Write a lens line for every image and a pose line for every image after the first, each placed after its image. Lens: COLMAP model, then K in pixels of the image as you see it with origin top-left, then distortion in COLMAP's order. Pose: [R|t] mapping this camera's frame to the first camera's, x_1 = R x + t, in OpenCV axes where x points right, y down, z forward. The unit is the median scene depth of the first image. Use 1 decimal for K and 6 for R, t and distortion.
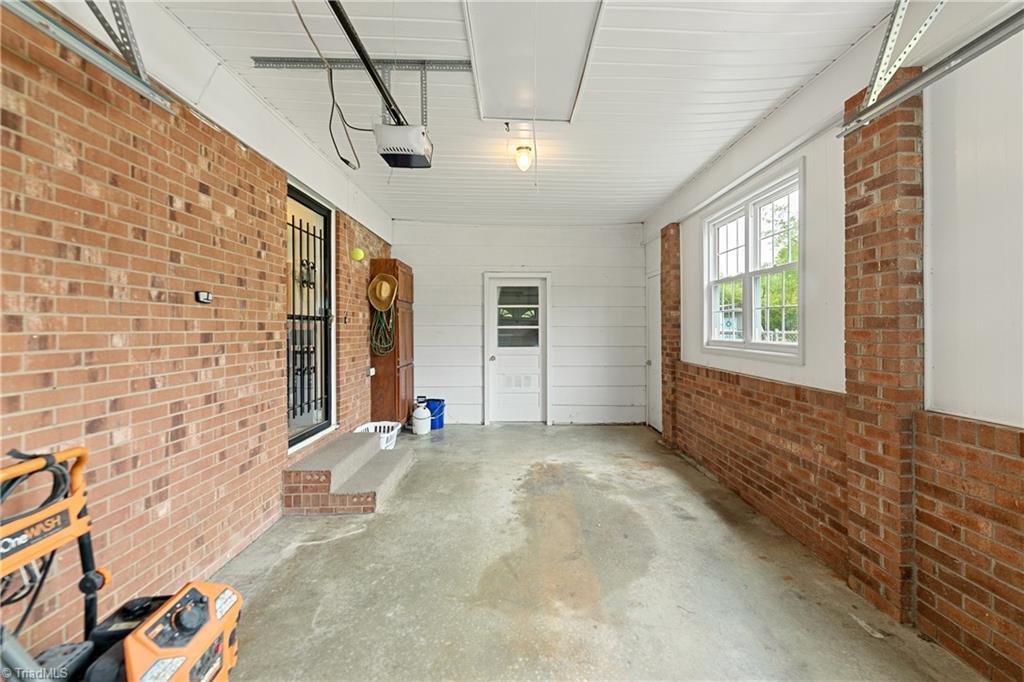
lens RADIAL K [[418.5, 0, 513.1], [0, 418.5, 332.2], [0, 0, 1]] dist [0.003957, -0.001080]
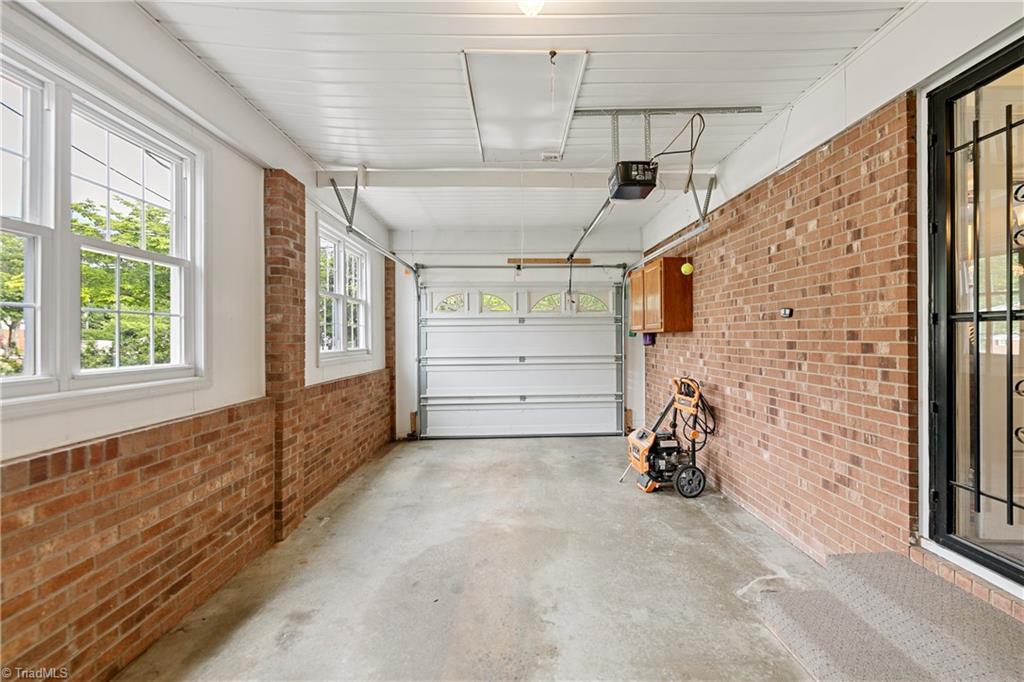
lens RADIAL K [[418.5, 0, 513.4], [0, 418.5, 335.8], [0, 0, 1]] dist [0.003957, -0.001080]
pose [[-0.999951, 0.009915, 0.000276, 0.069640], [0.009918, 0.999909, 0.009183, -0.031435], [-0.000185, 0.009185, -0.999958, 2.092463]]
